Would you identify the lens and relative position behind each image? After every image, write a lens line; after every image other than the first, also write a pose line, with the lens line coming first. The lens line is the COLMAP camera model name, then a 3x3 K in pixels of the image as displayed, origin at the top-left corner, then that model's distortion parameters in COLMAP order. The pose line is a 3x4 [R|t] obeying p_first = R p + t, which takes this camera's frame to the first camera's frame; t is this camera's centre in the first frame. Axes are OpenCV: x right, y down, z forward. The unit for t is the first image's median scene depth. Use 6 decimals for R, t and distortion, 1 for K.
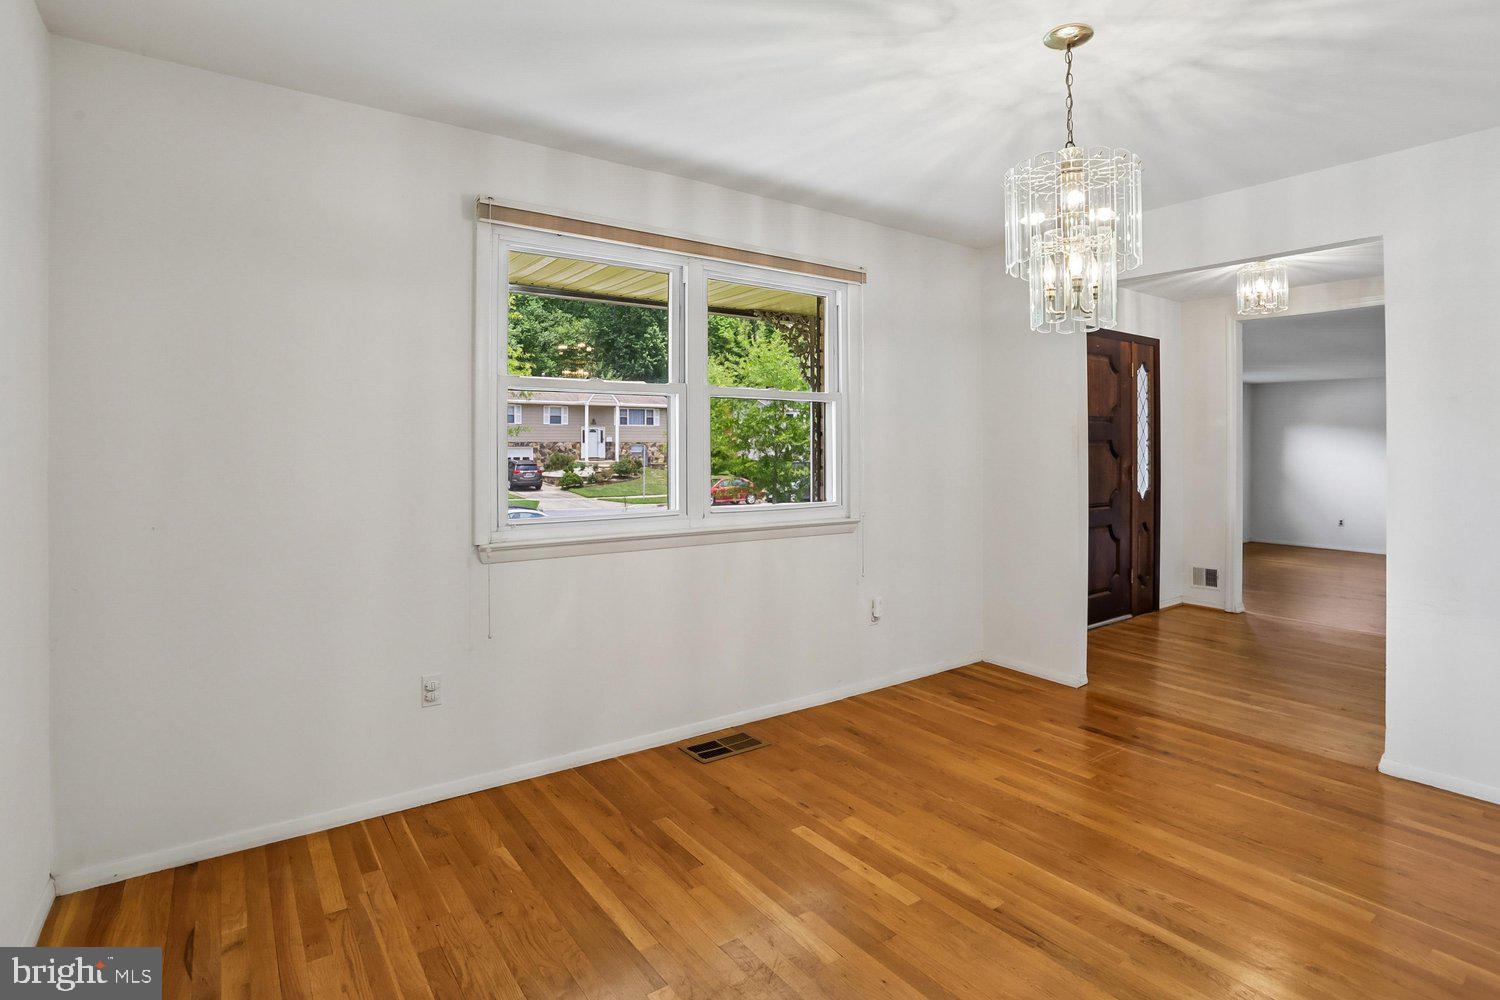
lens RADIAL K [[746.7, 0, 755.6], [0, 746.7, 430.6], [0, 0, 1]] dist [-0.036144, 0.001293]
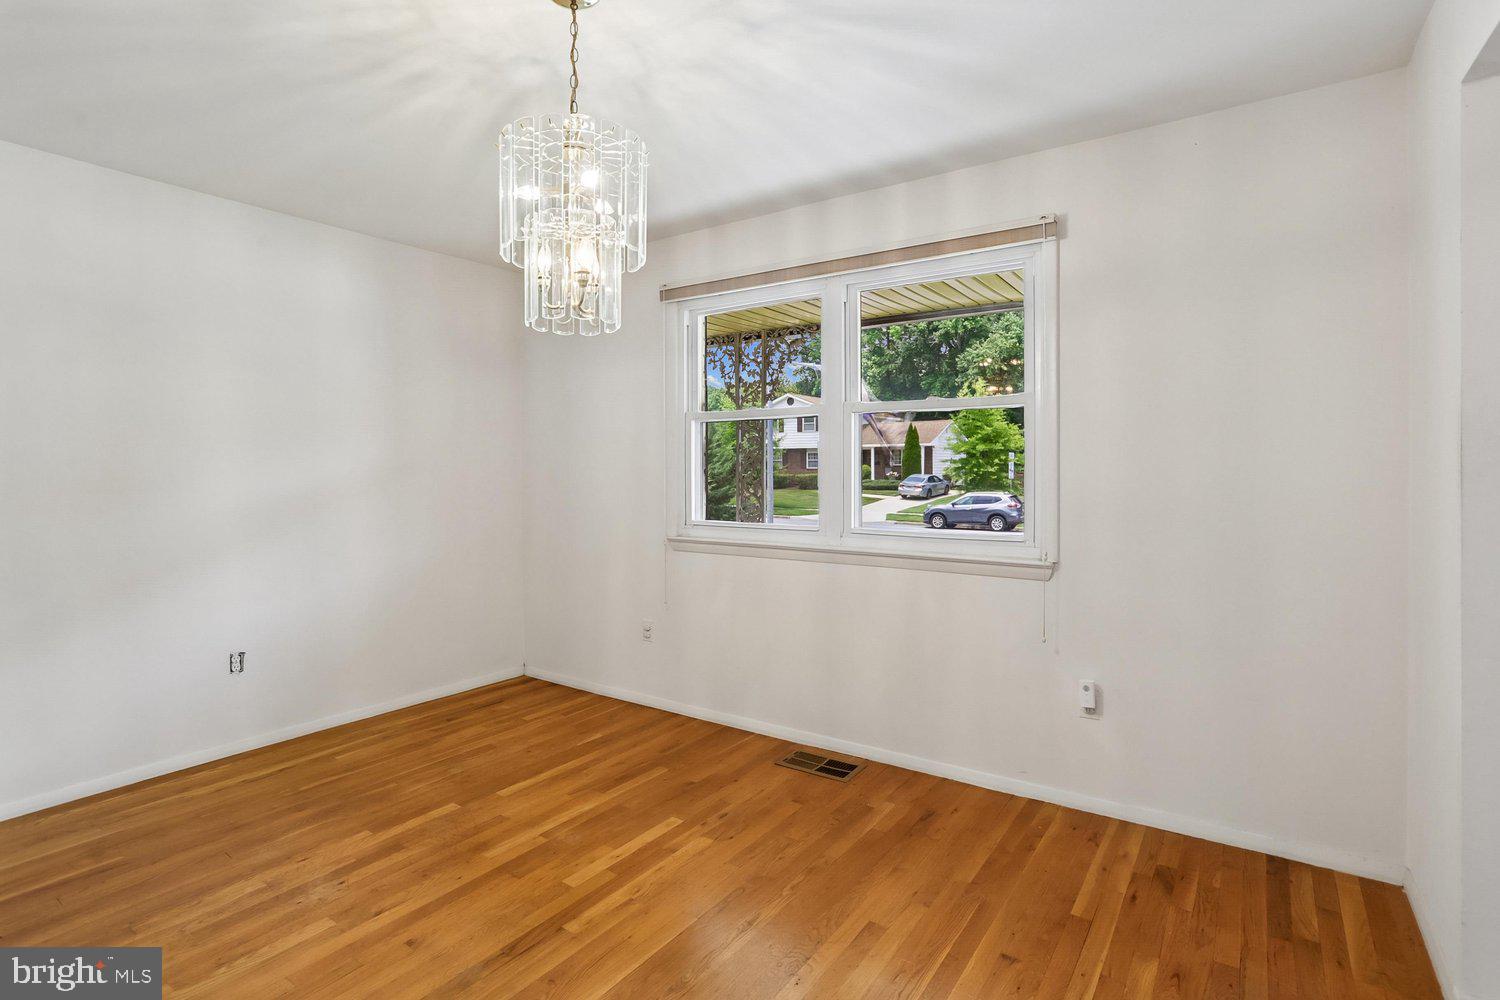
lens RADIAL K [[743.9, 0, 752.1], [0, 743.9, 450.4], [0, 0, 1]] dist [-0.057287, 0.029158]
pose [[0.326845, -0.025074, -0.944745, 1.072502], [0.028811, 0.999448, -0.016559, 0.019929], [0.944639, -0.021807, 0.327387, 0.732406]]
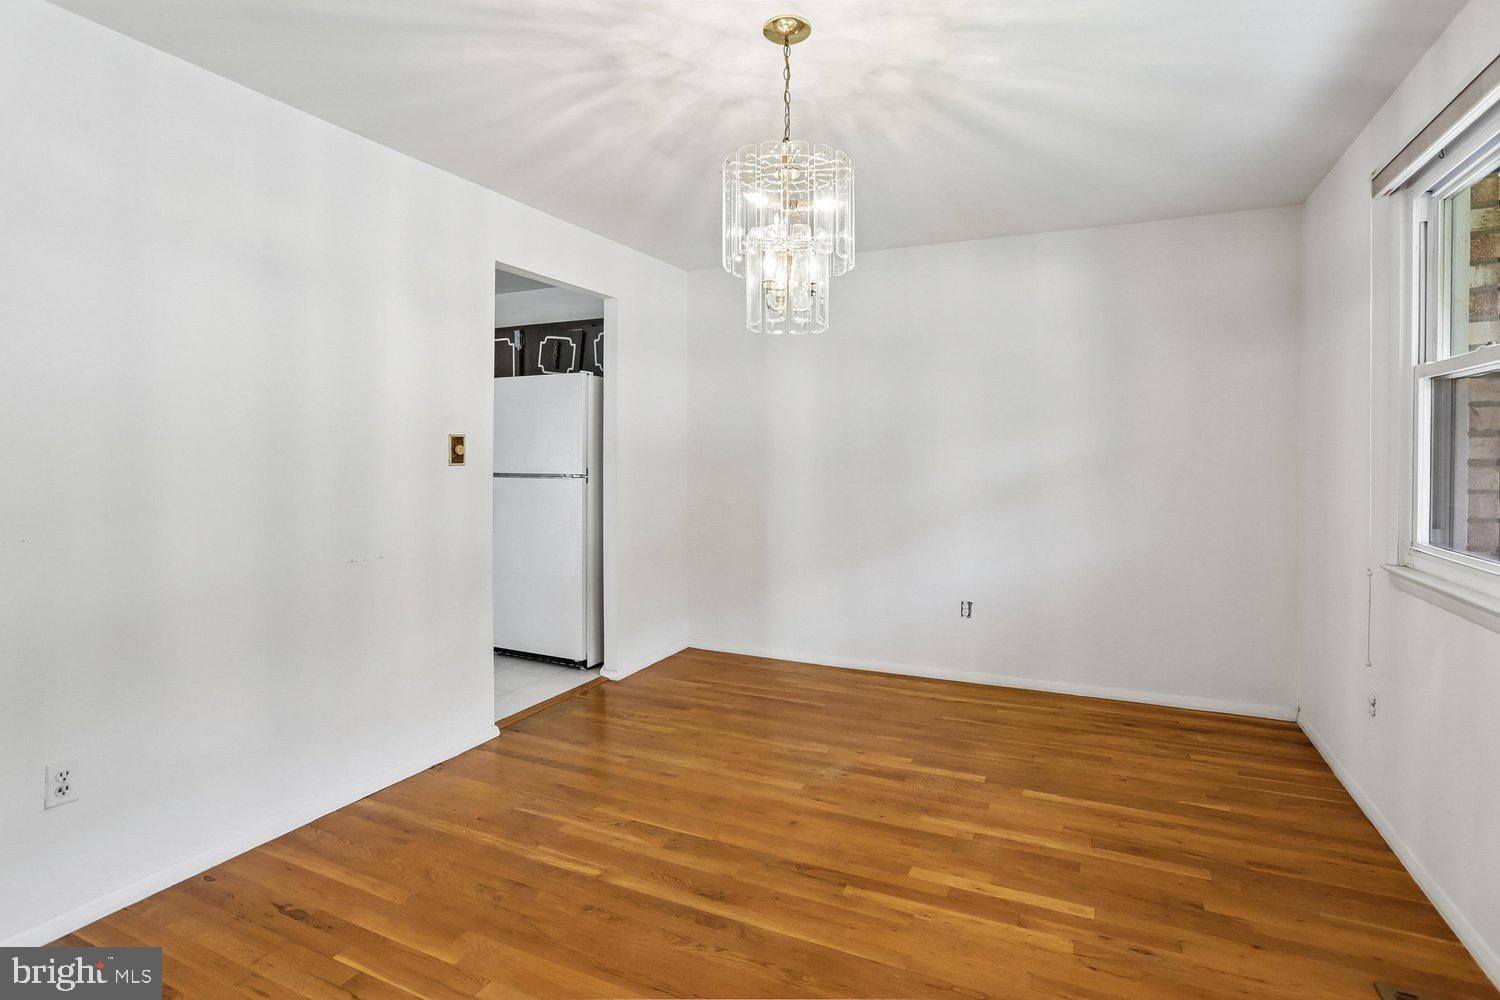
lens RADIAL K [[743.9, 0, 752.1], [0, 743.9, 450.4], [0, 0, 1]] dist [-0.057287, 0.029158]
pose [[-0.877363, -0.005228, -0.479799, 0.754883], [0.008042, 0.999640, -0.025597, 0.034599], [0.479760, -0.026317, -0.877005, 1.480529]]
